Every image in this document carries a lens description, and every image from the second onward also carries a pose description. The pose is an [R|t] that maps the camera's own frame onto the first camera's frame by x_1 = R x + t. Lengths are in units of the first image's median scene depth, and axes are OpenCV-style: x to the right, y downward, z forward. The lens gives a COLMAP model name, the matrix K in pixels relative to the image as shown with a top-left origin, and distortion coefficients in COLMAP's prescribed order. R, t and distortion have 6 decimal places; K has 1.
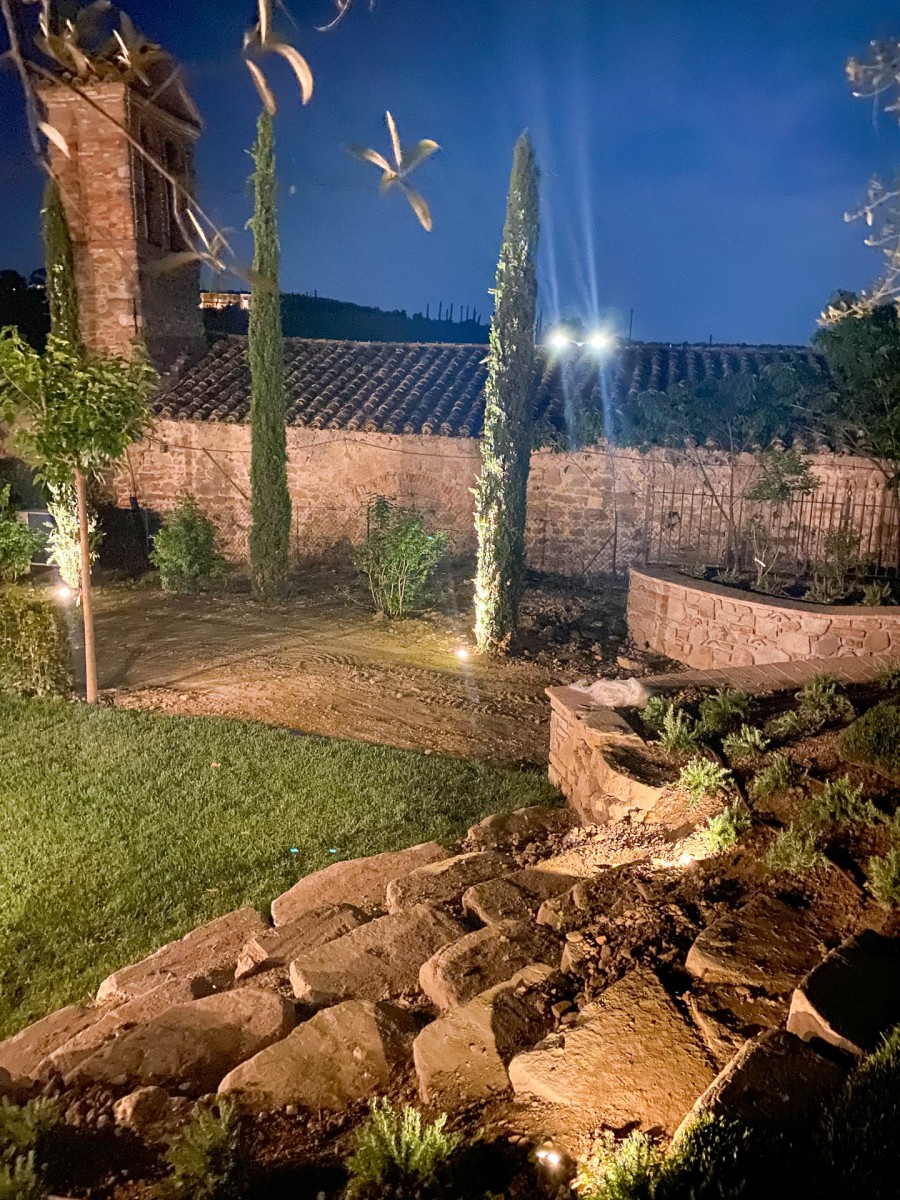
lens RADIAL K [[873.5, 0, 450.0], [0, 873.5, 600.0], [0, 0, 1]] dist [-0.002729, -0.001632]
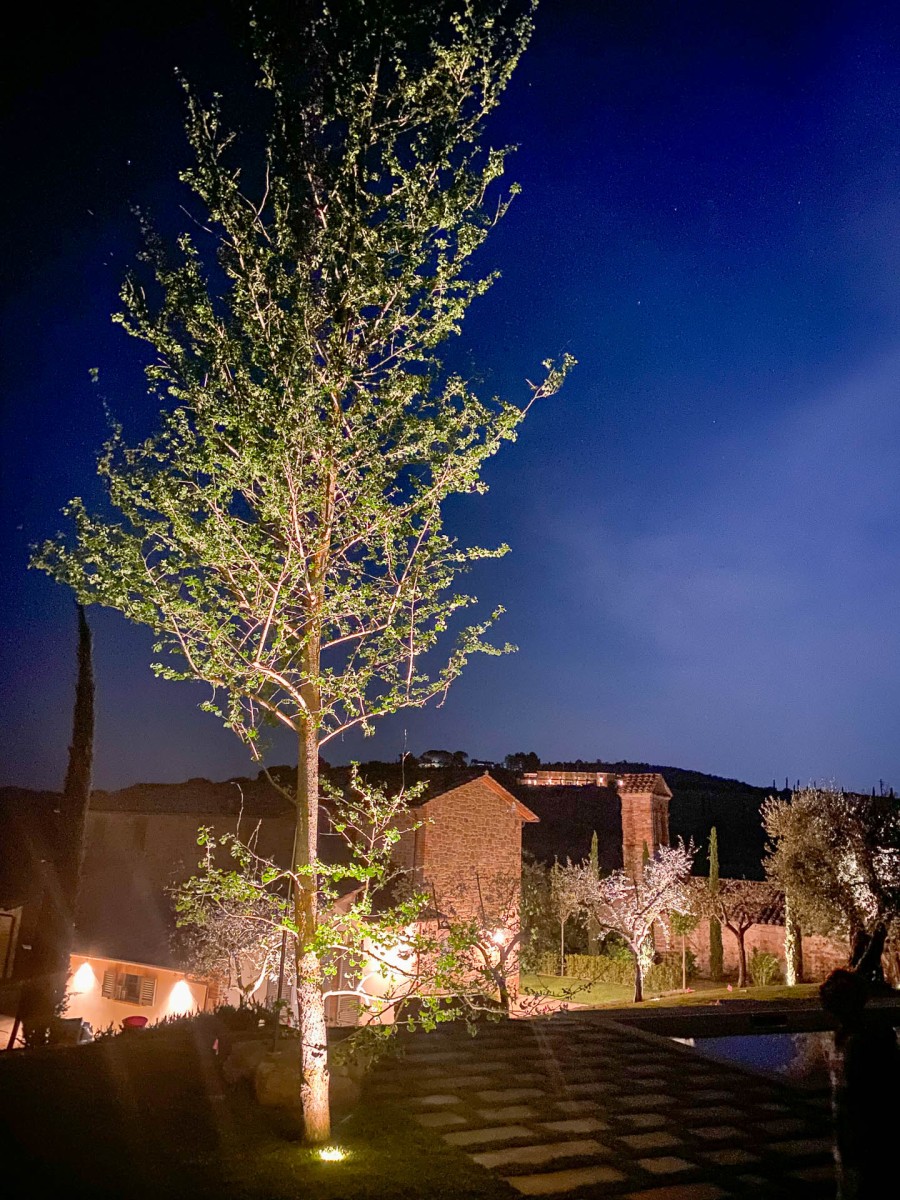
lens RADIAL K [[873.5, 0, 450.0], [0, 873.5, 600.0], [0, 0, 1]] dist [-0.002729, -0.001632]
pose [[0.930941, -0.085638, -0.354985, 0.096154], [-0.101503, 0.873119, -0.476823, 0.320601], [0.350778, 0.479927, 0.804130, -1.997978]]
